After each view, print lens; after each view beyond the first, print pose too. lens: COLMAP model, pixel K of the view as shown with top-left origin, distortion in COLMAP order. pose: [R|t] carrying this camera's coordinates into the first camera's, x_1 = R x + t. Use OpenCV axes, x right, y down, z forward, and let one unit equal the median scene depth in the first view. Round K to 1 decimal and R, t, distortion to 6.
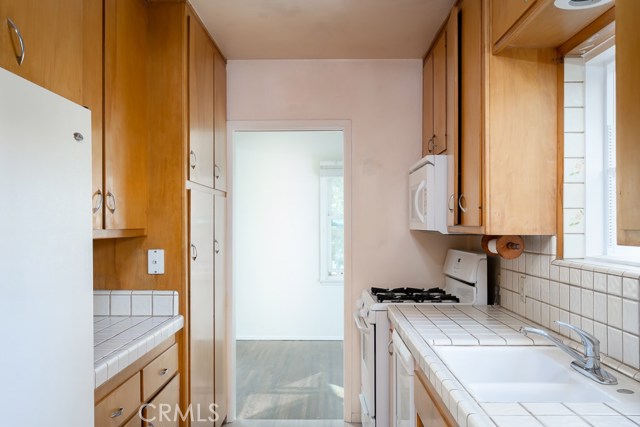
lens RADIAL K [[620.6, 0, 320.0], [0, 620.6, 217.4], [0, 0, 1]] dist [0.002652, 0.000000]
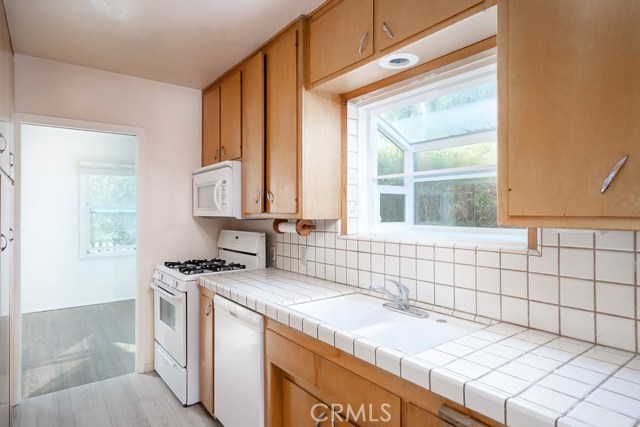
lens RADIAL K [[369.8, 0, 319.9], [0, 369.8, 207.2], [0, 0, 1]] dist [0.006033, 0.001098]
pose [[0.786643, 0.004681, 0.617390, -0.161607], [-0.003666, 0.999989, -0.002911, 0.002154], [-0.617397, 0.000026, 0.786651, 0.248402]]
